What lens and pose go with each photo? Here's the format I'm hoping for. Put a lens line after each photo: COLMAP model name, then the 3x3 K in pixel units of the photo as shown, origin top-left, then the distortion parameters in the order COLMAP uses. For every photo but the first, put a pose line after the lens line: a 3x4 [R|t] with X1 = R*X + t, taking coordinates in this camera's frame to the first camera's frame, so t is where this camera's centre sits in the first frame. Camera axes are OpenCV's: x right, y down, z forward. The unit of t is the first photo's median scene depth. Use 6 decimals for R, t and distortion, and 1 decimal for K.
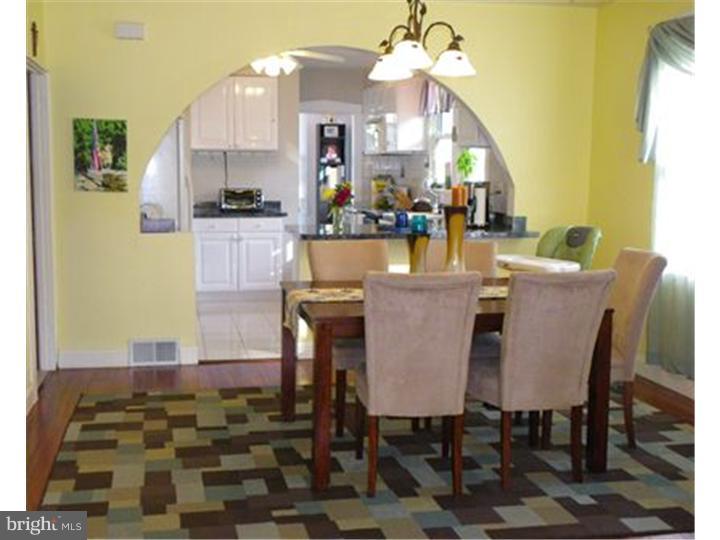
lens RADIAL K [[726.0, 0, 357.8], [0, 726.0, 268.5], [0, 0, 1]] dist [-0.021421, 0.000000]
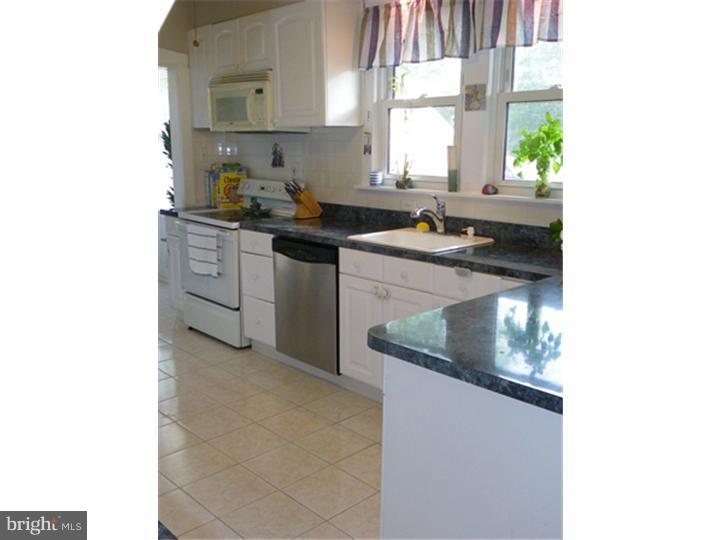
lens RADIAL K [[563.1, 0, 362.9], [0, 563.1, 265.9], [0, 0, 1]] dist [-0.000192, 0.001947]
pose [[0.847130, -0.105399, 0.520828, -0.175112], [0.069319, 0.993675, 0.088342, -0.085797], [-0.526845, -0.038734, 0.849078, 0.582132]]
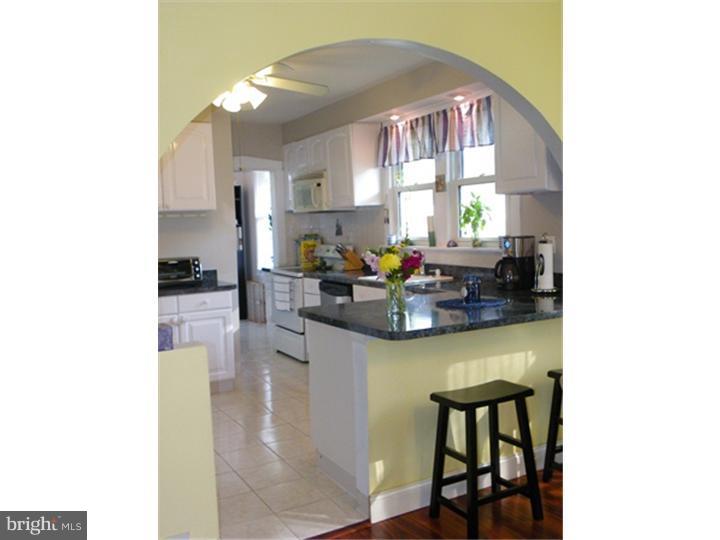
lens RADIAL K [[563.1, 0, 361.5], [0, 563.1, 272.8], [0, 0, 1]] dist [-0.000192, 0.001947]
pose [[0.951807, -0.064494, 0.299840, -0.151154], [0.081371, 0.995706, -0.044133, -0.049046], [-0.295706, 0.066404, 0.952968, 0.341178]]
